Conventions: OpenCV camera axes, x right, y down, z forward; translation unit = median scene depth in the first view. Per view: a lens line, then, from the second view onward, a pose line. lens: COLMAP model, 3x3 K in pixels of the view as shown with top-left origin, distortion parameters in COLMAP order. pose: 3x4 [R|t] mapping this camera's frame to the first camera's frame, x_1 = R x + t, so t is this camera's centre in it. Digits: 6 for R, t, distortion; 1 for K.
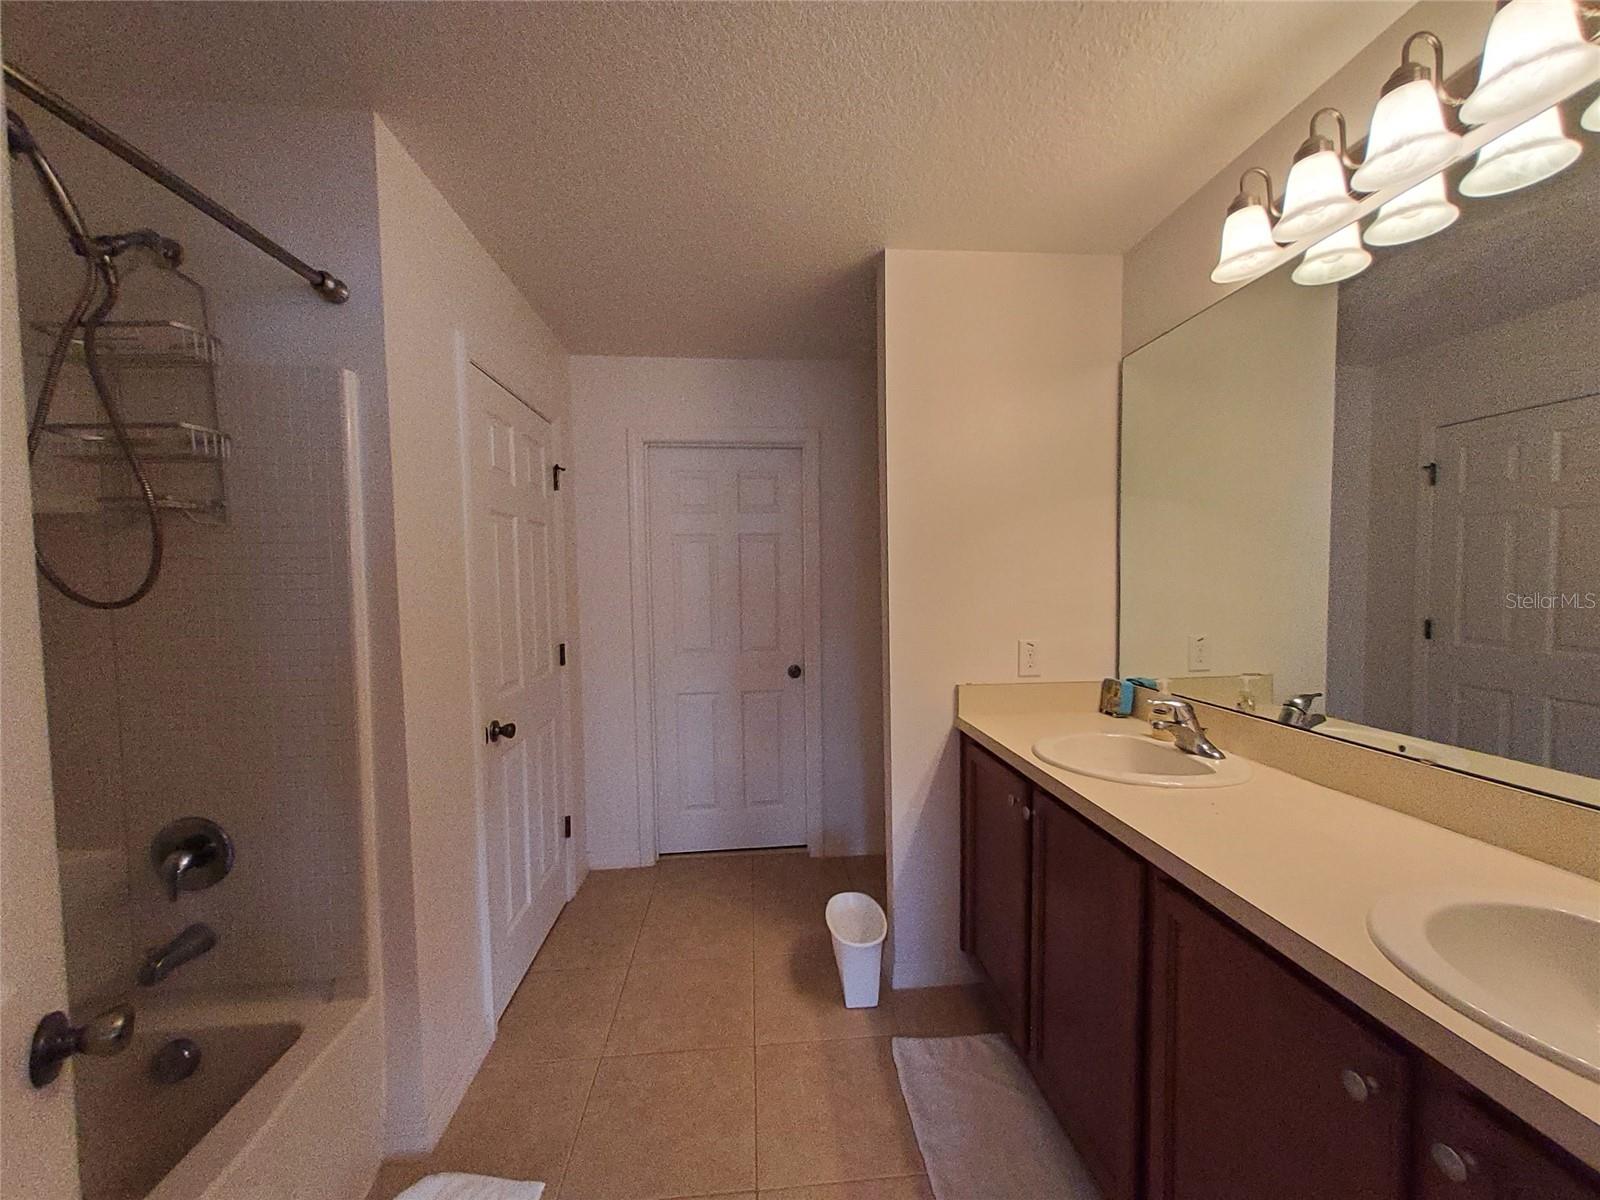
lens RADIAL K [[630.0, 0, 802.4], [0, 630.0, 610.3], [0, 0, 1]] dist [0.016105, -0.004912]
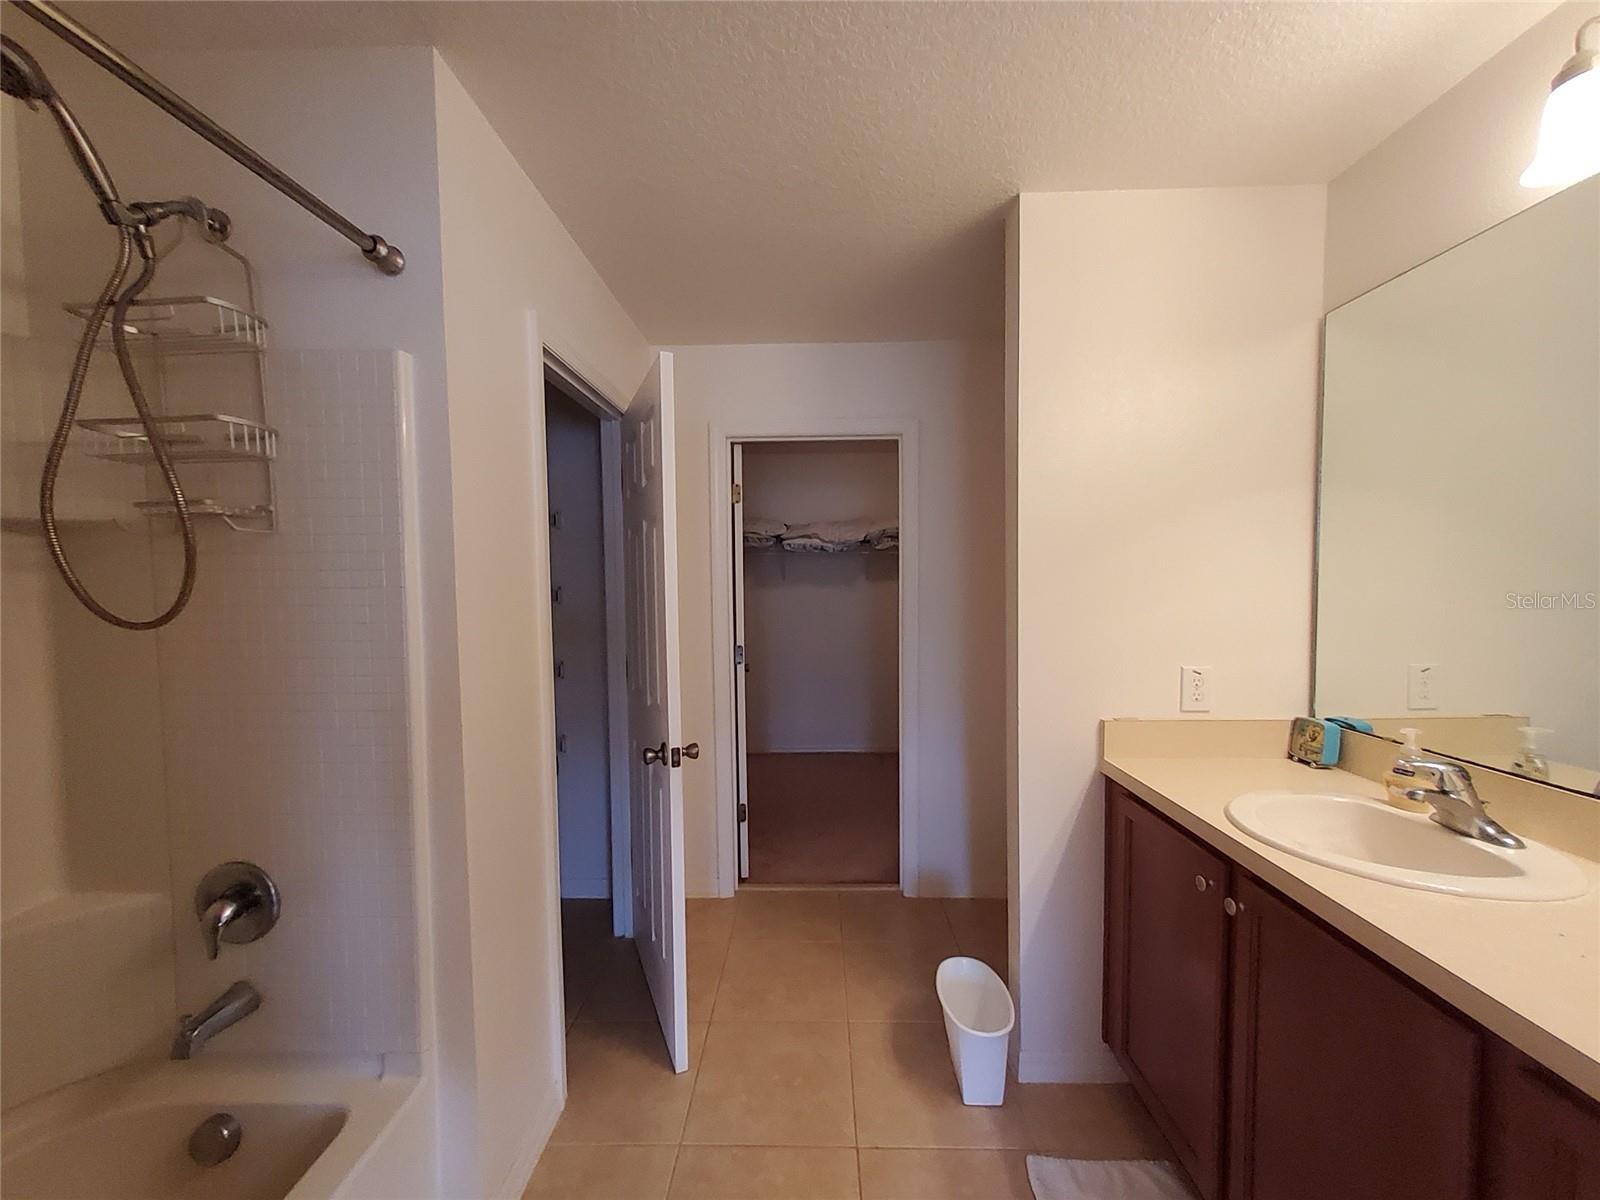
lens RADIAL K [[630.0, 0, 802.4], [0, 630.0, 610.3], [0, 0, 1]] dist [0.016105, -0.004912]
pose [[0.993969, 0.008846, -0.109302, -0.079590], [-0.008755, 0.999961, 0.001309, -0.032838], [0.109309, -0.000344, 0.994008, 0.200508]]
